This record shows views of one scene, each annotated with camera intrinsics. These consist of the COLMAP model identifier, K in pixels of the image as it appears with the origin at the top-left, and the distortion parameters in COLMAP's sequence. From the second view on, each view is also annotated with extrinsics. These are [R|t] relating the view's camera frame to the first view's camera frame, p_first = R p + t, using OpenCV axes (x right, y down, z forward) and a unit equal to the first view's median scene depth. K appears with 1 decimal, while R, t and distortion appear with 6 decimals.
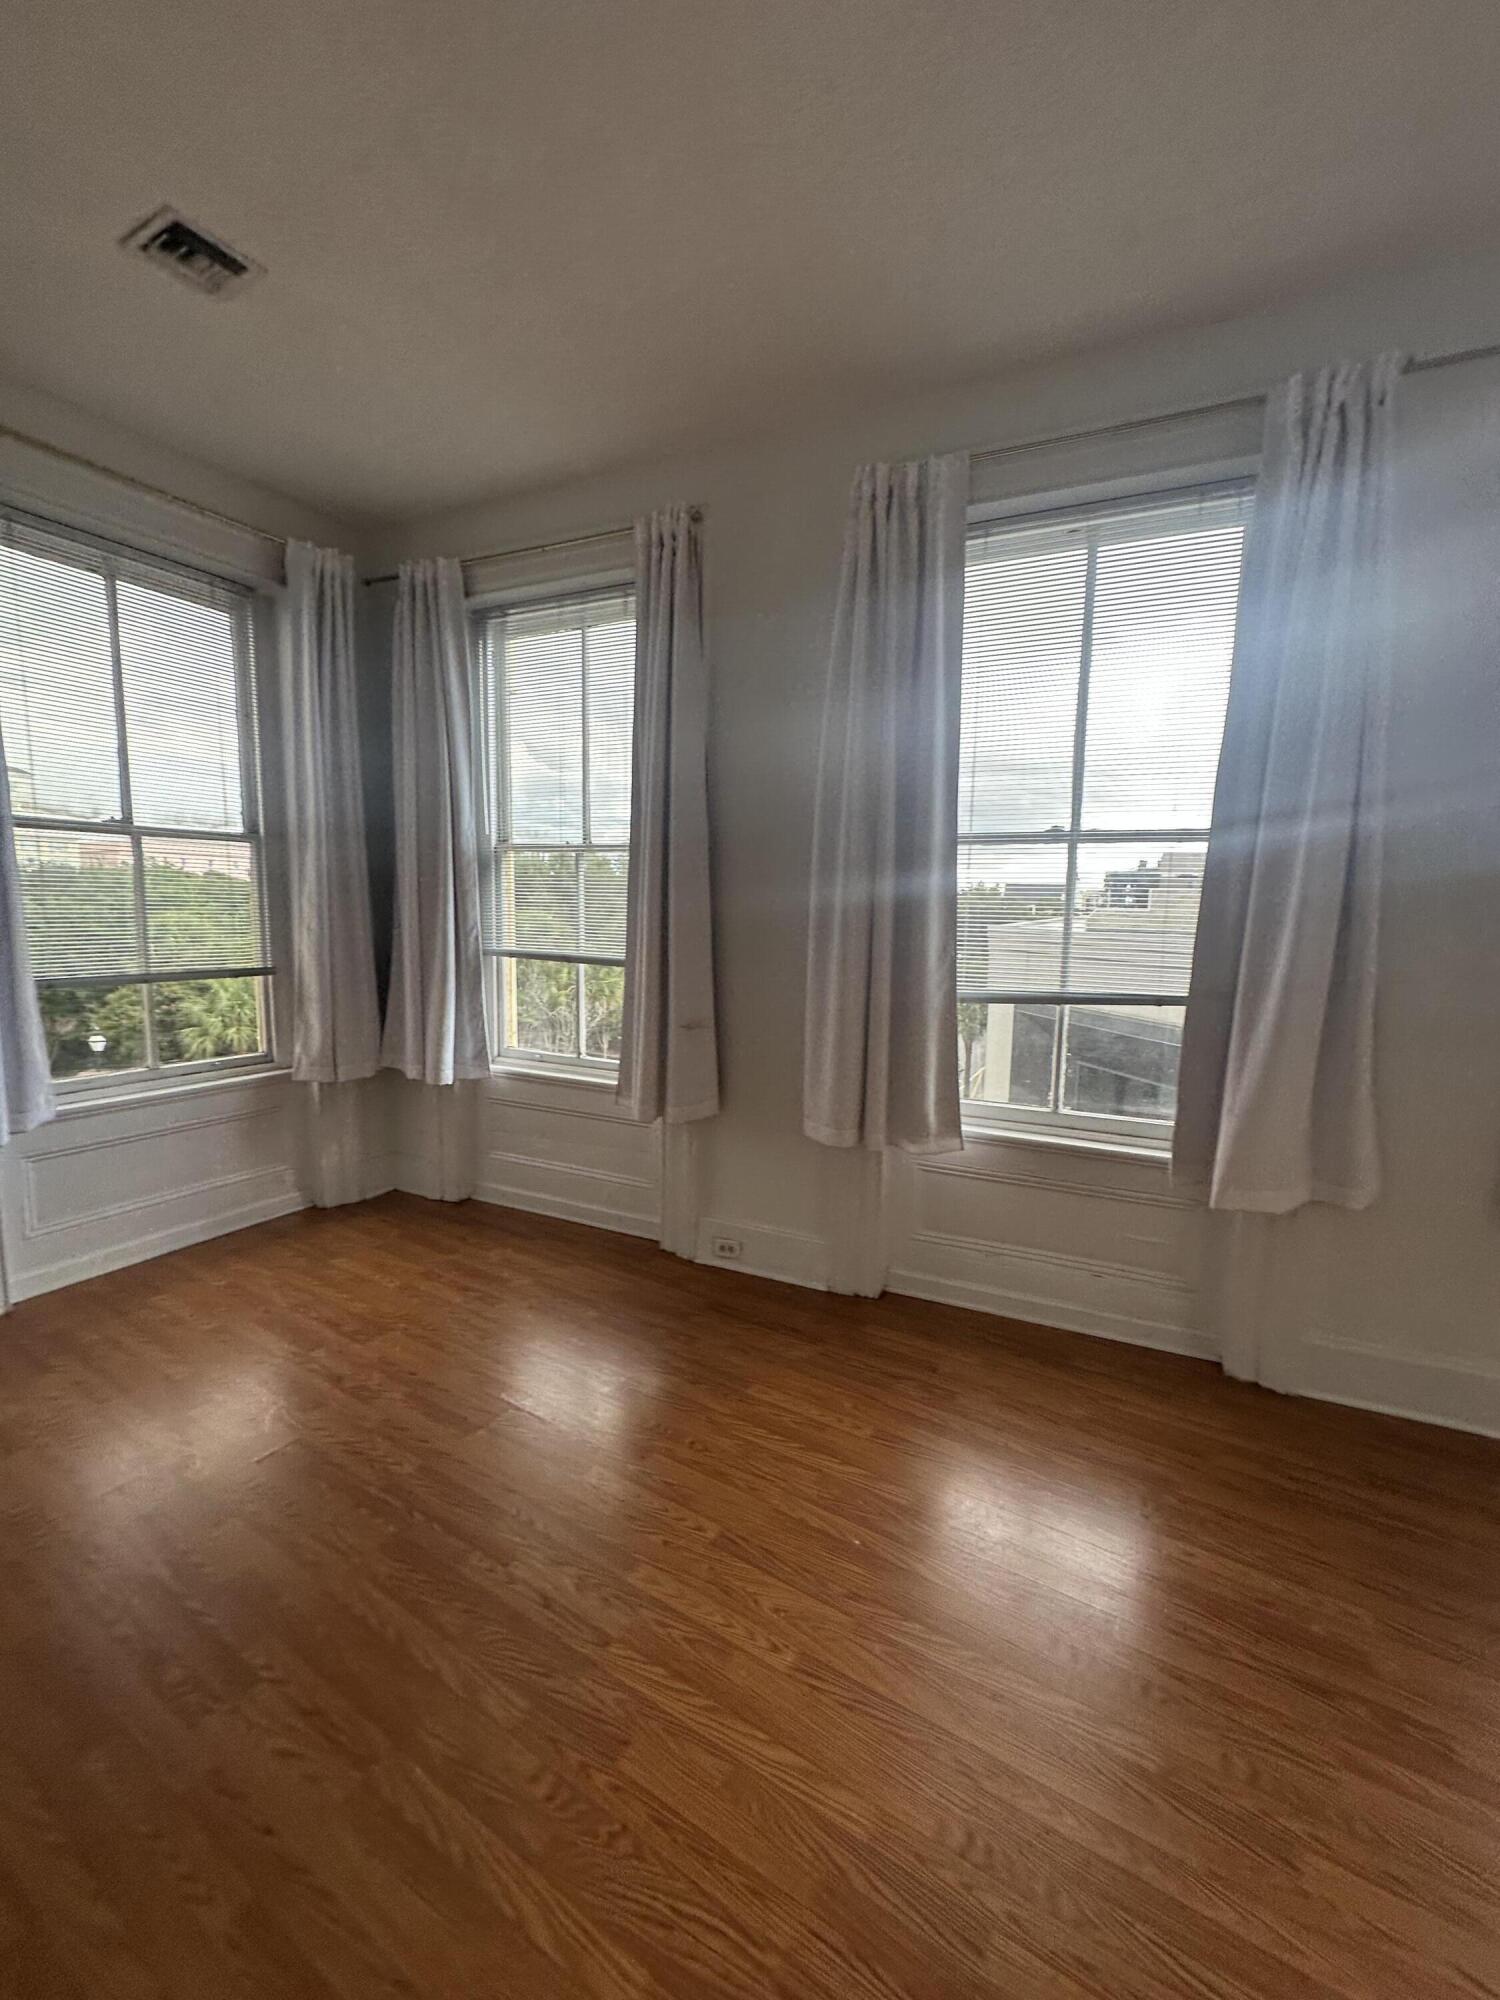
lens RADIAL K [[790.1, 0, 750.0], [0, 790.1, 1000.0], [0, 0, 1]] dist [0.001196, 0.000200]
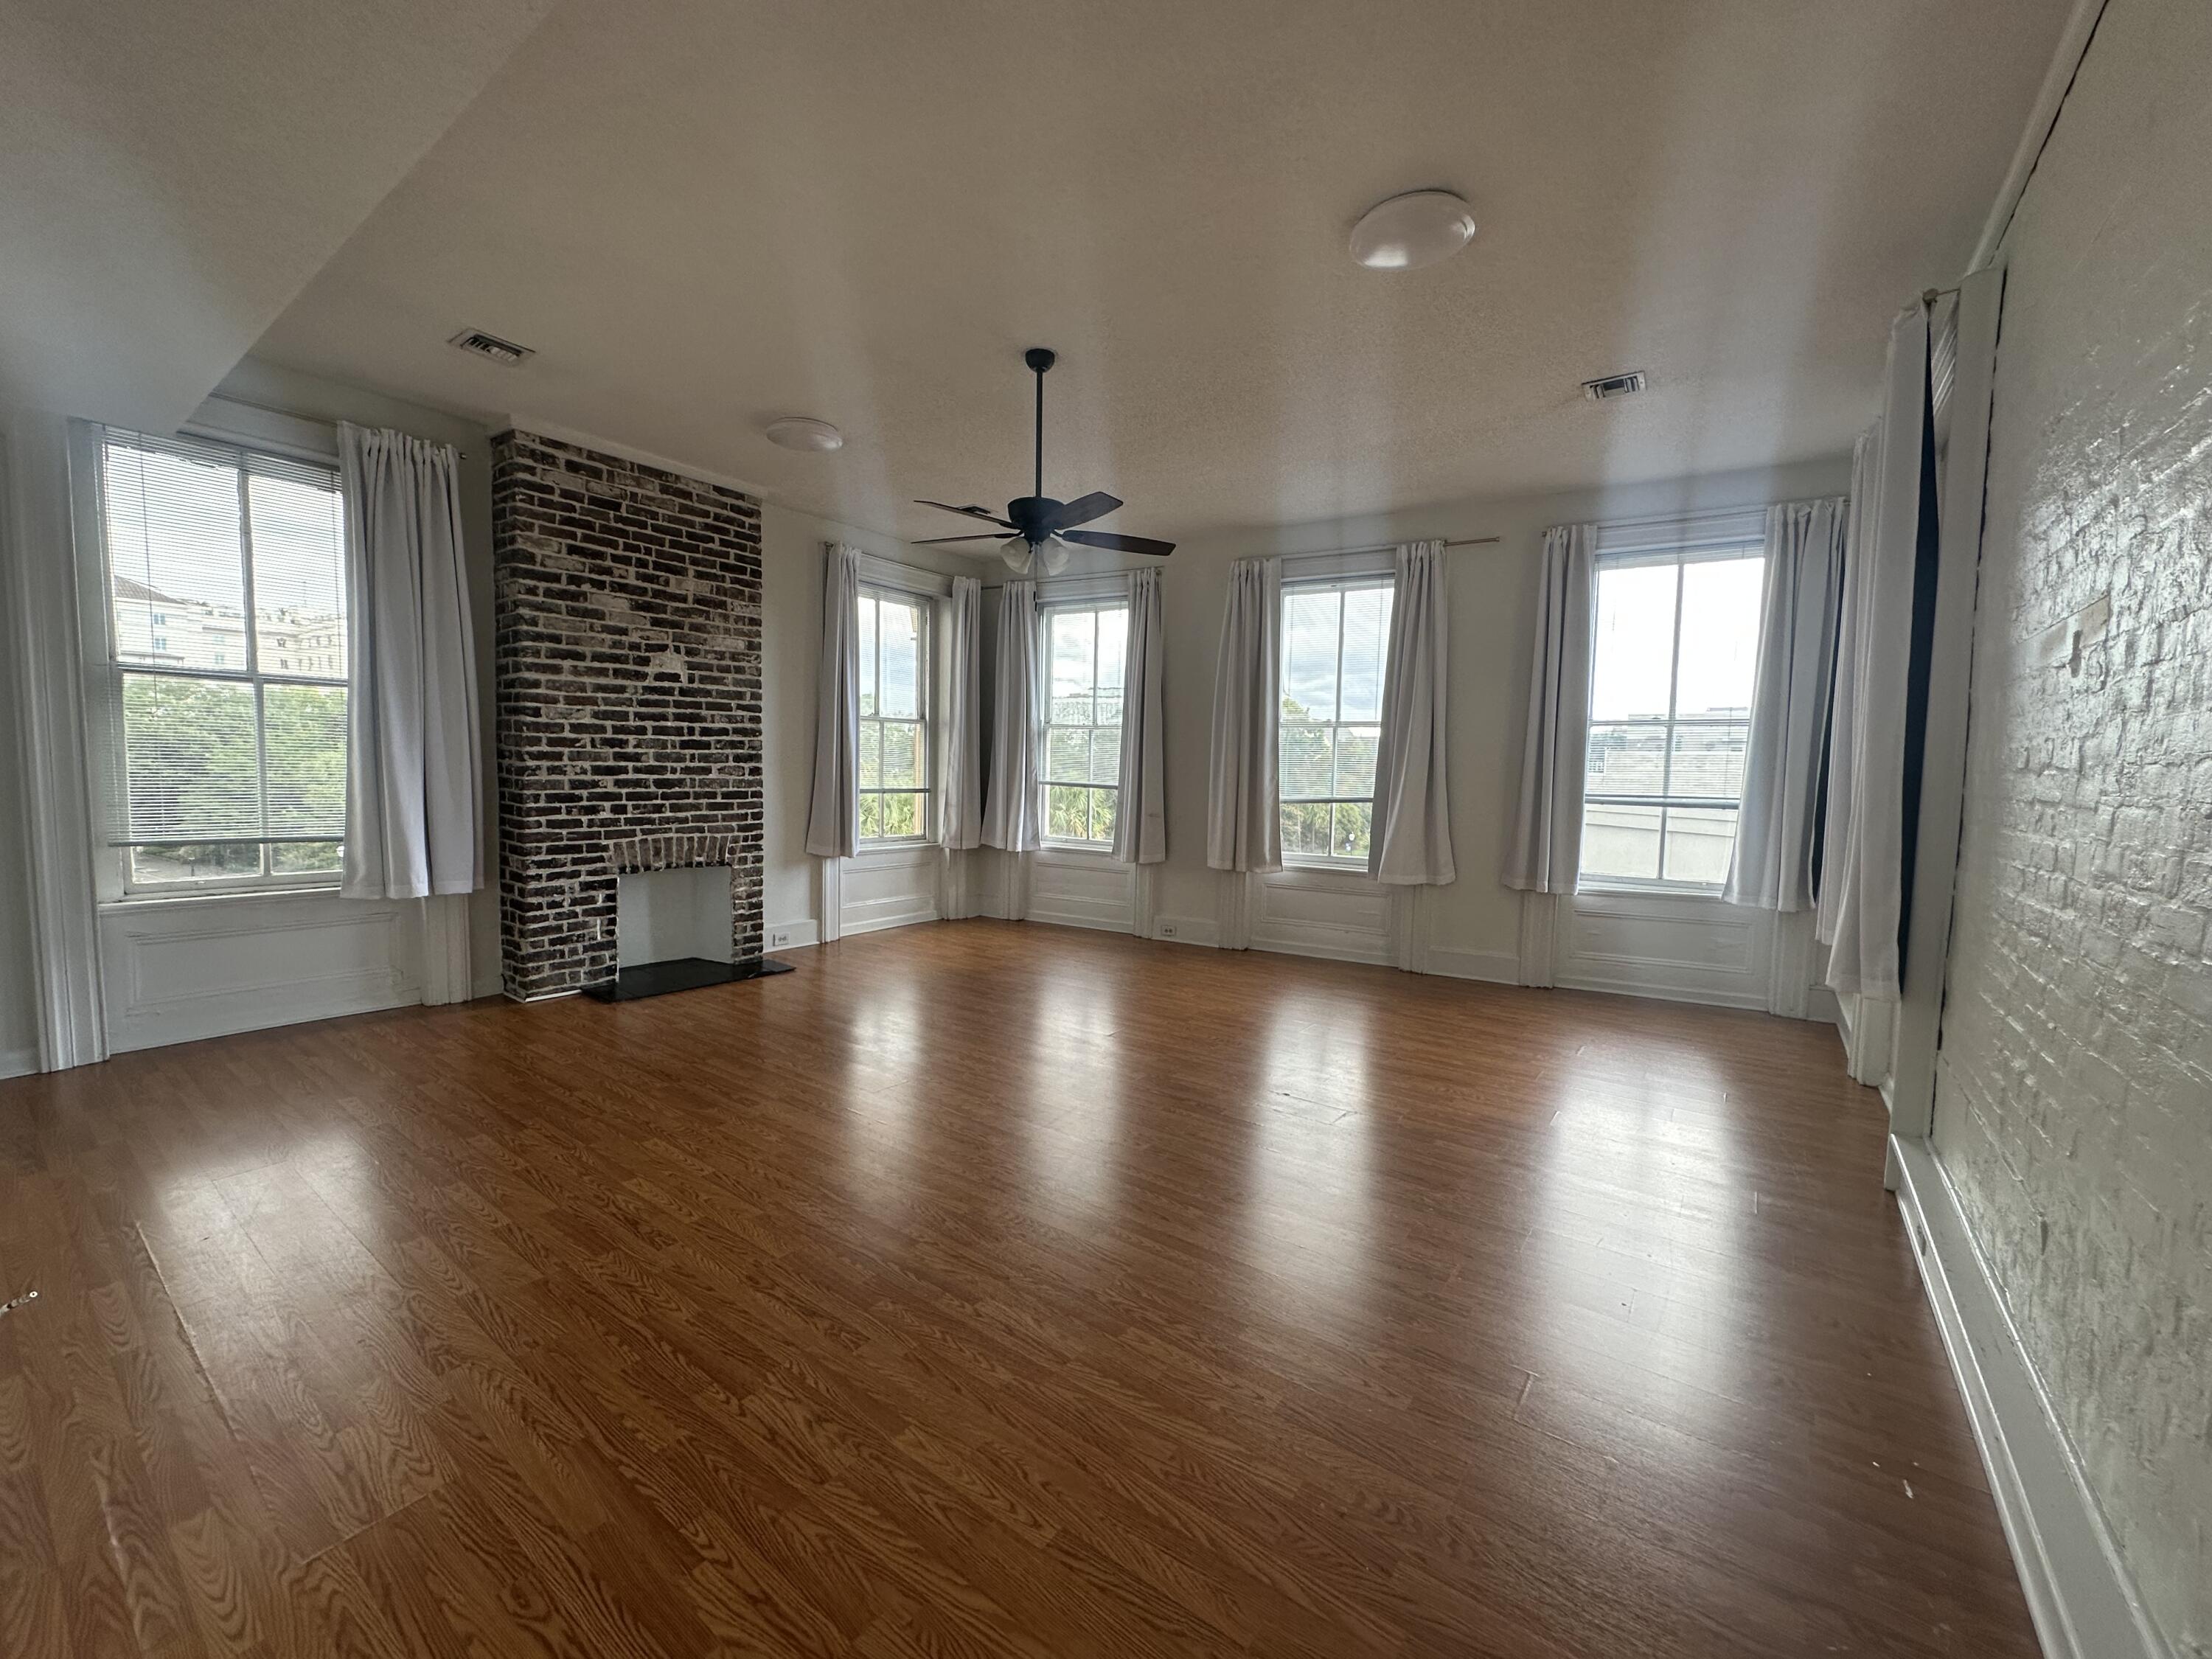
lens RADIAL K [[873.8, 0, 1106.0], [0, 873.8, 829.5], [0, 0, 1]] dist [0.001196, 0.000200]
pose [[0.996540, 0.010573, -0.082444, -0.007511], [-0.014819, 0.998586, -0.051058, 0.176007], [0.081788, 0.052103, 0.995287, -1.176686]]
